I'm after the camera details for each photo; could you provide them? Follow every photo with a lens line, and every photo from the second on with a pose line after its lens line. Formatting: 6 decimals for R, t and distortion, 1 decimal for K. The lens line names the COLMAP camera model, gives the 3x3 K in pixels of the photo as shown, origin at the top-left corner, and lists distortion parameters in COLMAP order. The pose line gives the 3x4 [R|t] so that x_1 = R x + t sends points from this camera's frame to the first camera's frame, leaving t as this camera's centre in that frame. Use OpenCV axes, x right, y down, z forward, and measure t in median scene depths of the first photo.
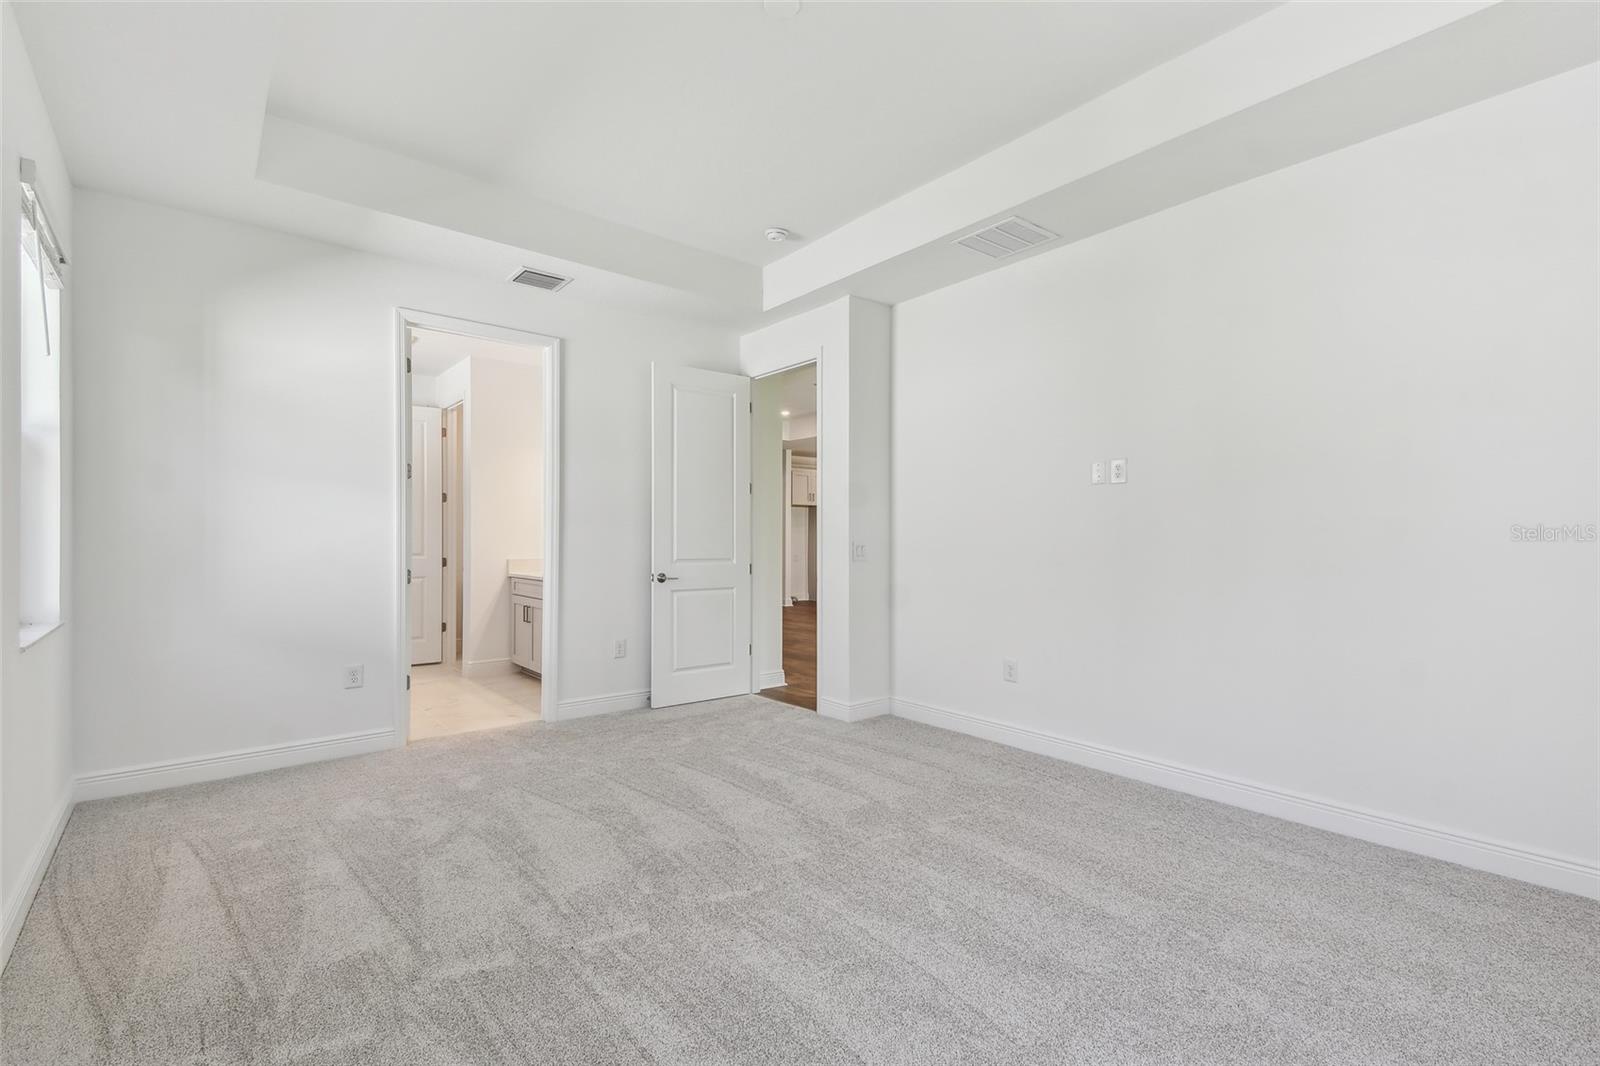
lens RADIAL K [[719.6, 0, 800.0], [0, 719.6, 534.5], [0, 0, 1]] dist [0.052090, -0.020576]
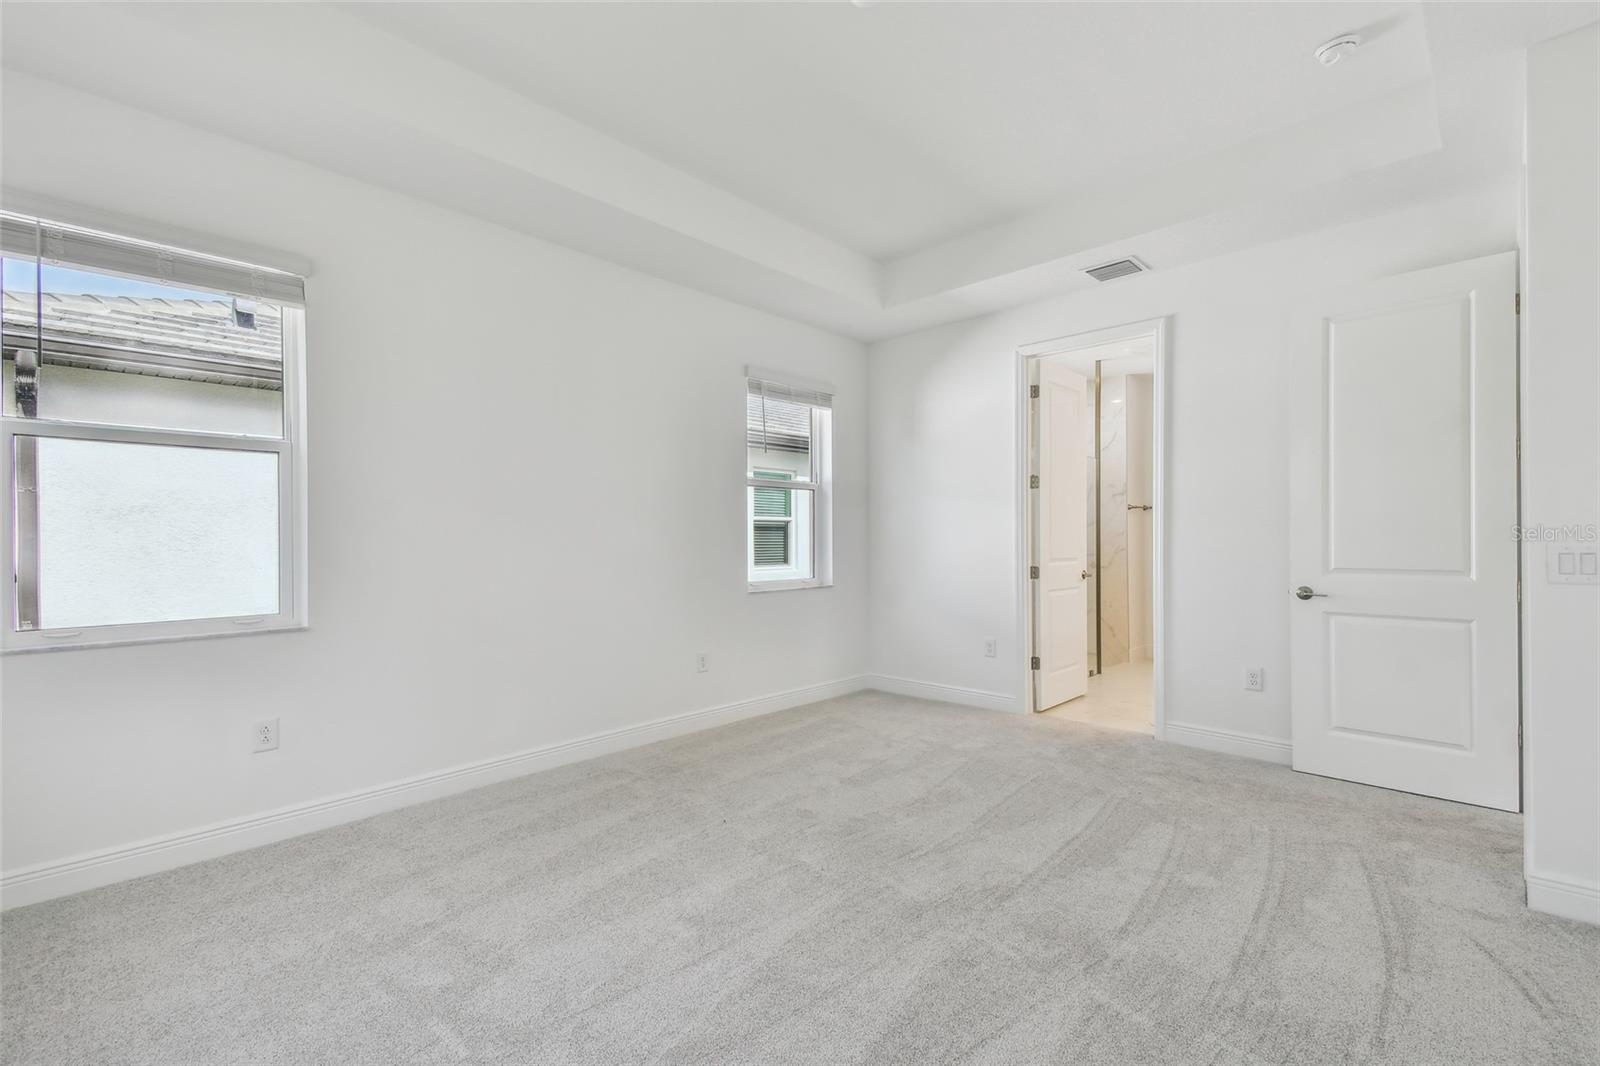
lens RADIAL K [[719.6, 0, 802.8], [0, 719.6, 543.3], [0, 0, 1]] dist [0.052090, -0.020576]
pose [[0.115271, 0.002182, -0.993332, 0.581171], [0.012039, 0.999921, 0.003593, 0.001515], [0.993261, -0.012373, 0.115236, 0.502817]]
